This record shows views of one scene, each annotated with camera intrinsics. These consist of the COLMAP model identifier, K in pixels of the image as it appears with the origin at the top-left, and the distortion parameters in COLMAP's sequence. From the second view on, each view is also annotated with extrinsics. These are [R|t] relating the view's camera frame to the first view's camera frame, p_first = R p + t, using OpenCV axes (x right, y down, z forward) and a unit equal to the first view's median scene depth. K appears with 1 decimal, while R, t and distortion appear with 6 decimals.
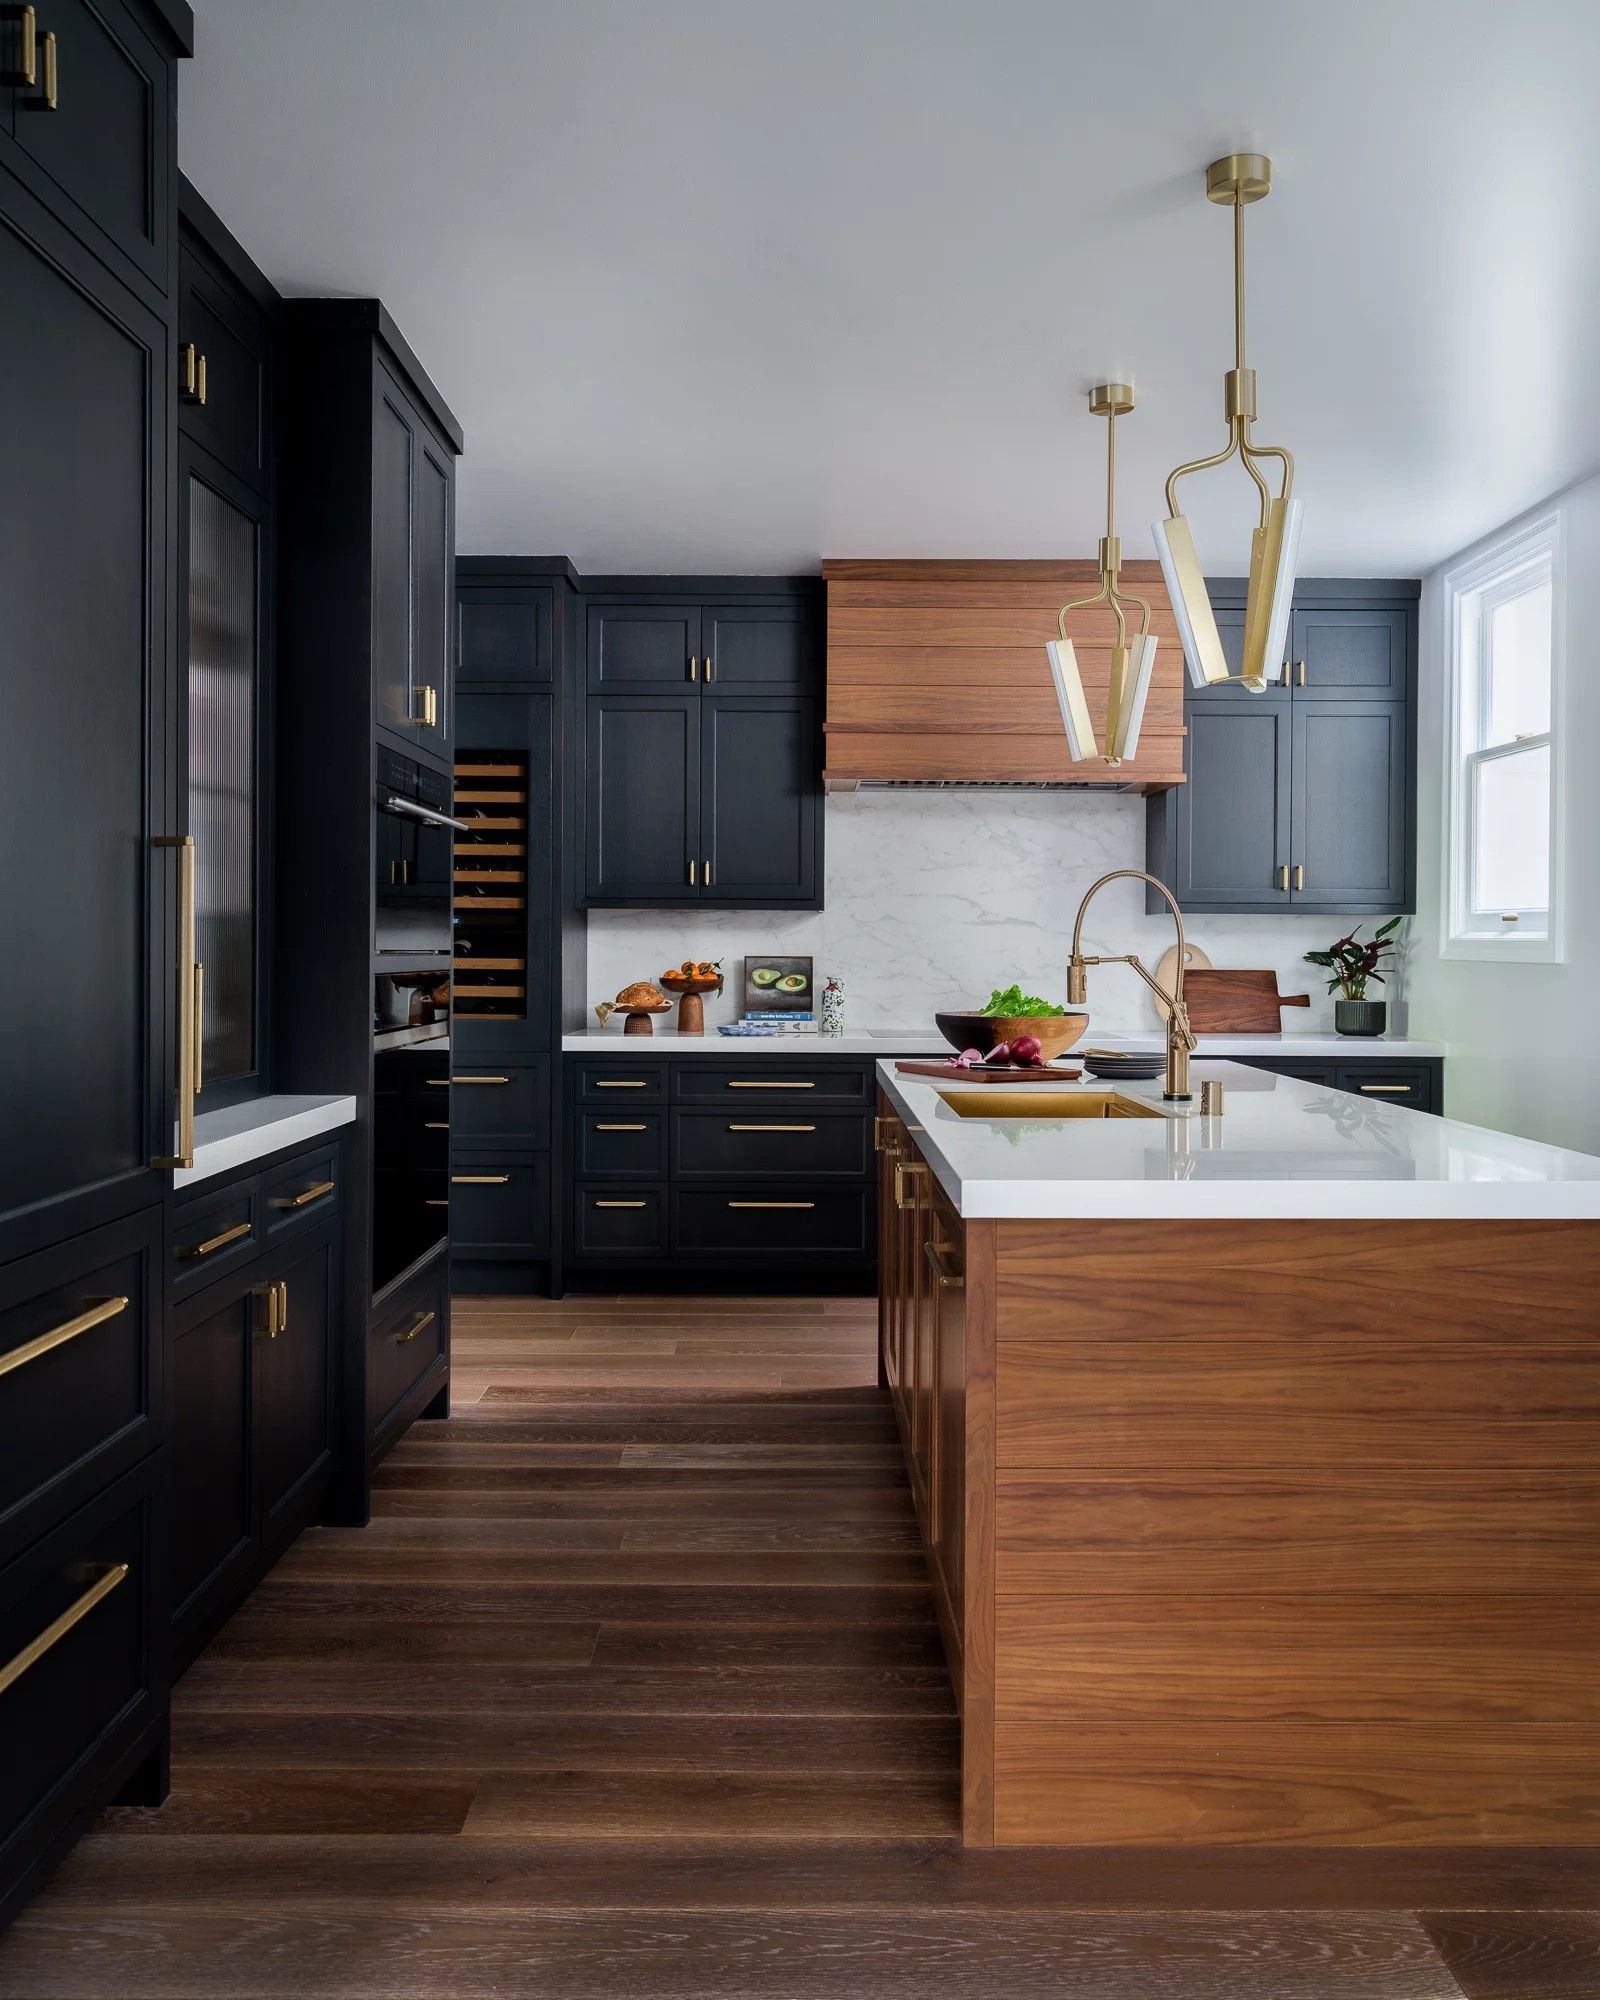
lens RADIAL K [[1574.6, 0, 800.7], [0, 1574.6, 951.9], [0, 0, 1]] dist [-0.052084, -0.002194]
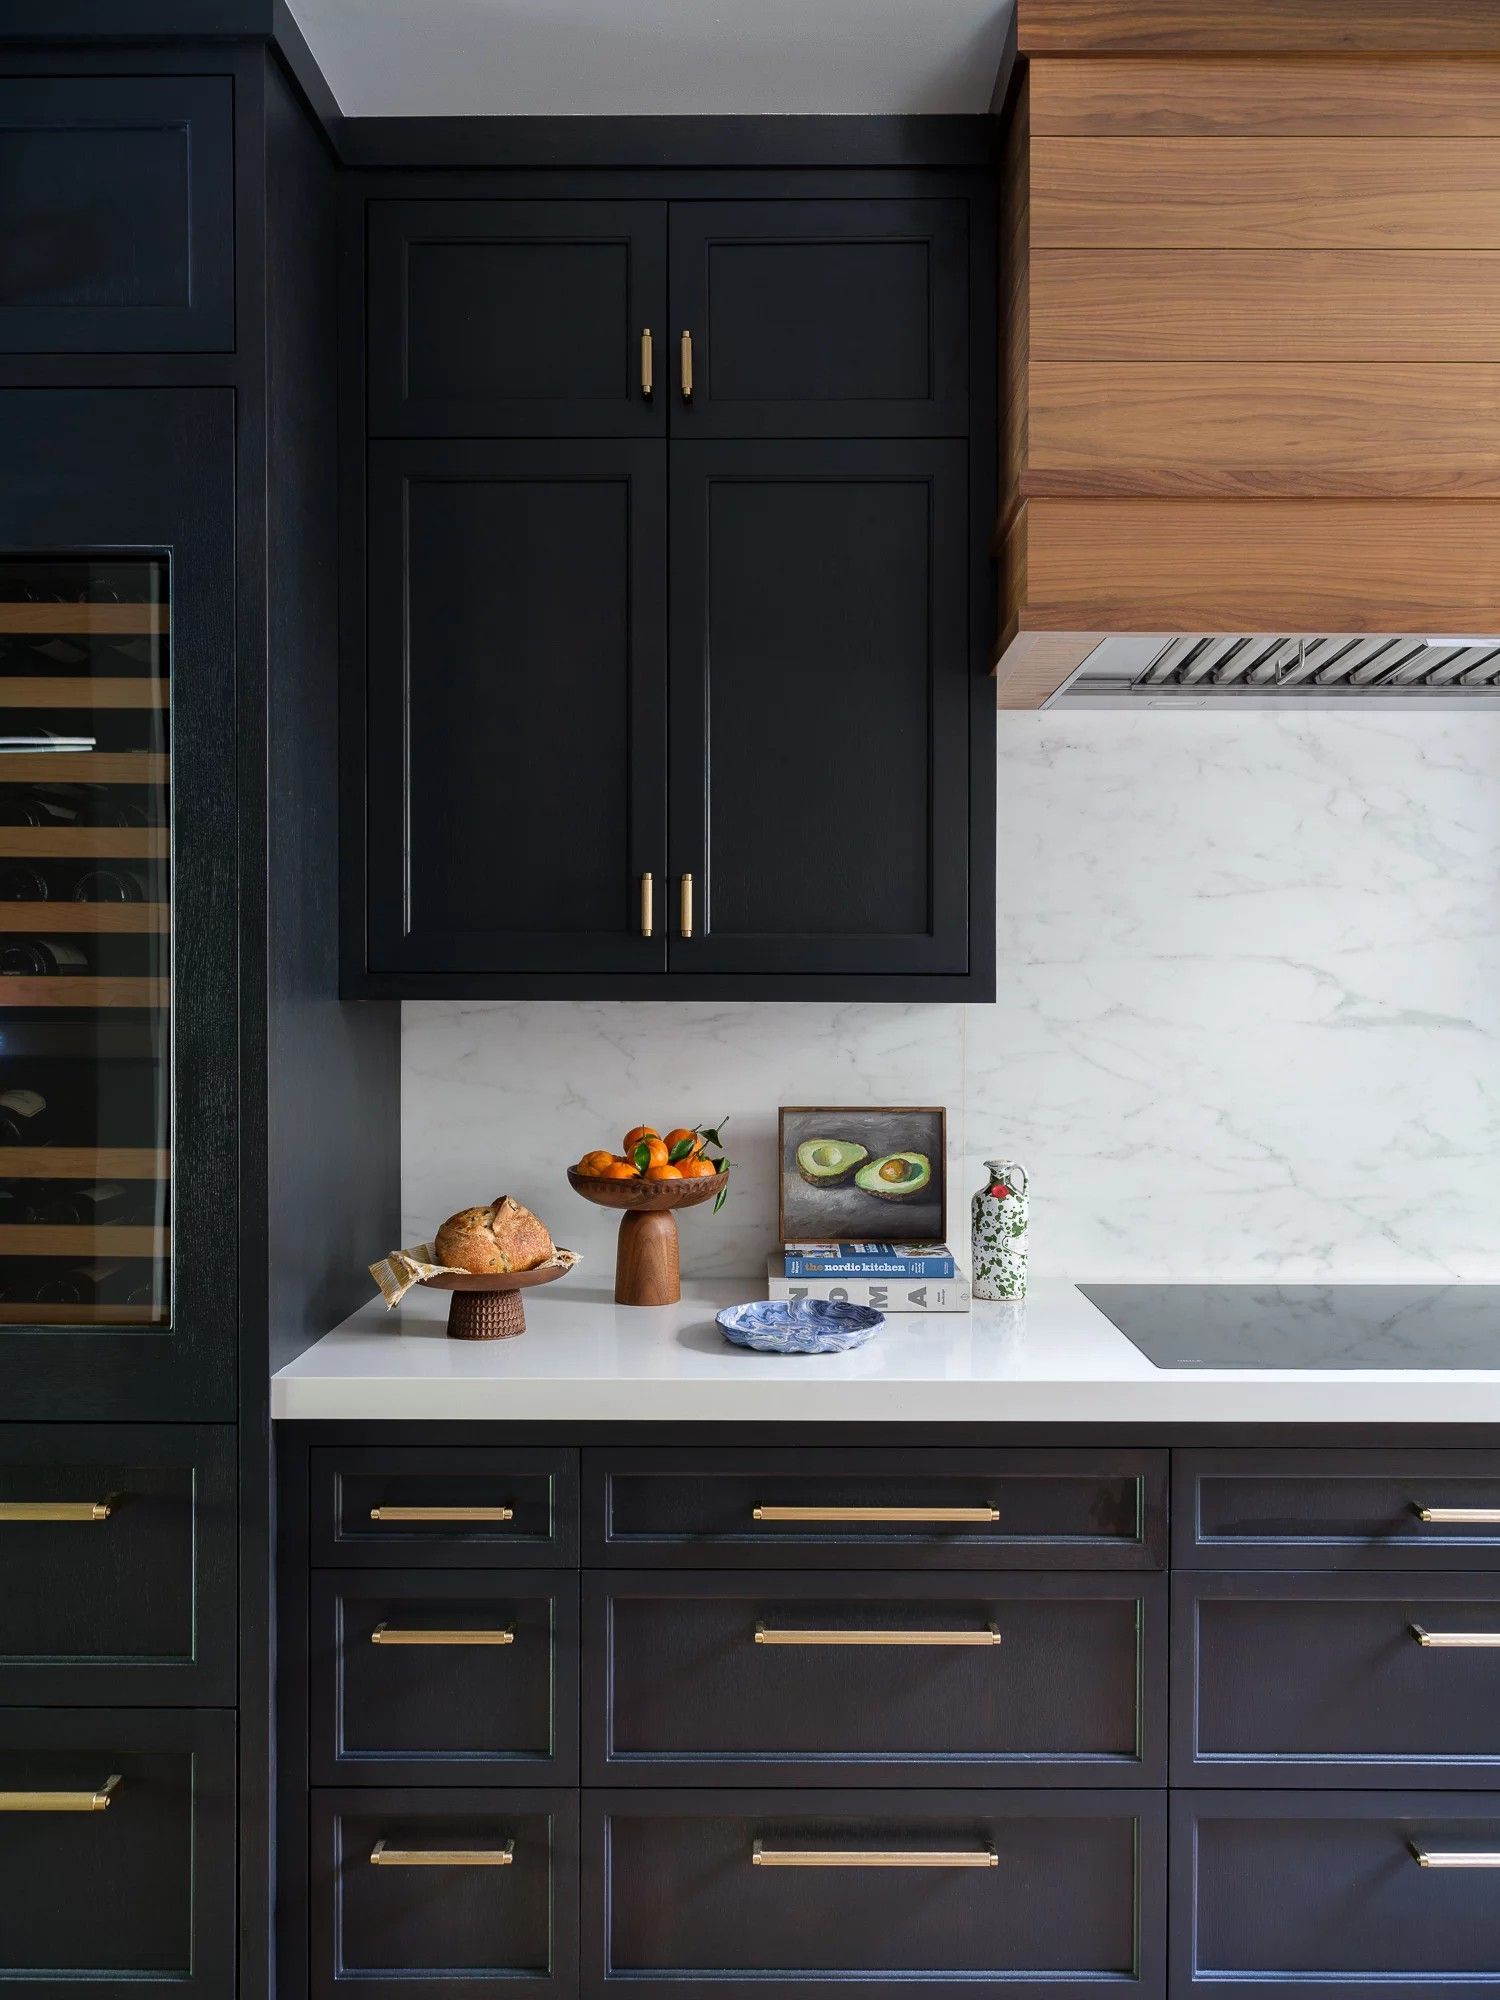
lens RADIAL K [[1540.3, 0, 750.0], [0, 1540.3, 1000.0], [0, 0, 1]] dist [-0.230729, 0.335548]
pose [[0.999842, -0.005490, -0.016903, -0.036703], [0.005579, 0.999971, 0.005276, -0.027888], [0.016873, -0.005369, 0.999843, 0.610082]]
